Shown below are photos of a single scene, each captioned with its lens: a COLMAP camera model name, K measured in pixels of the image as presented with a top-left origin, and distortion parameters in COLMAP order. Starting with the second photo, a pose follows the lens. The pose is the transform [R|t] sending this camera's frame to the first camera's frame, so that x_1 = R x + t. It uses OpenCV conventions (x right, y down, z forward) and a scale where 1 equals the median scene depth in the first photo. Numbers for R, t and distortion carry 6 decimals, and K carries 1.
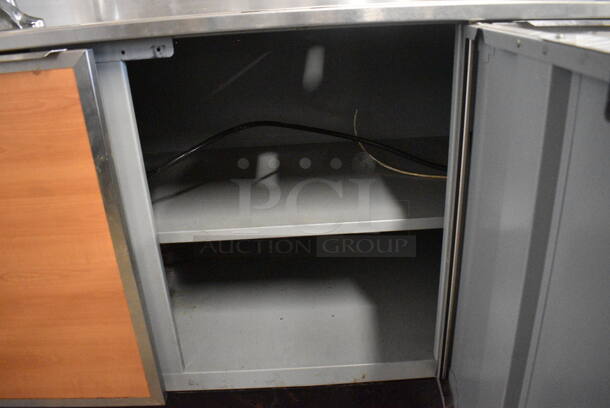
lens RADIAL K [[473.4, 0, 305.0], [0, 473.4, 204.0], [0, 0, 1]] dist [-0.090837, -0.001651]
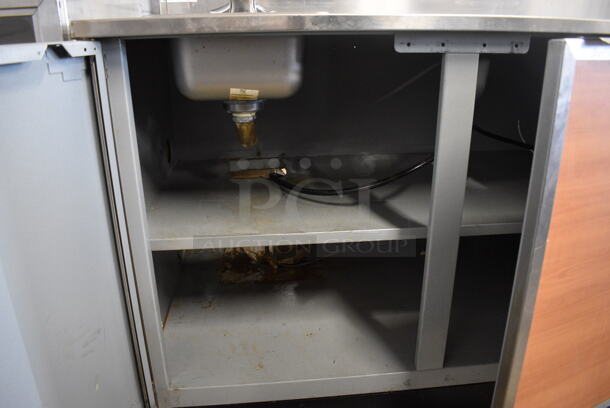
lens RADIAL K [[487.5, 0, 305.0], [0, 487.5, 204.0], [0, 0, 1]] dist [-0.095030, -0.001378]
pose [[0.996493, 0.013391, 0.082593, -0.717782], [-0.011759, 0.999727, -0.020212, 0.039458], [-0.082841, 0.019169, 0.996378, -0.005892]]
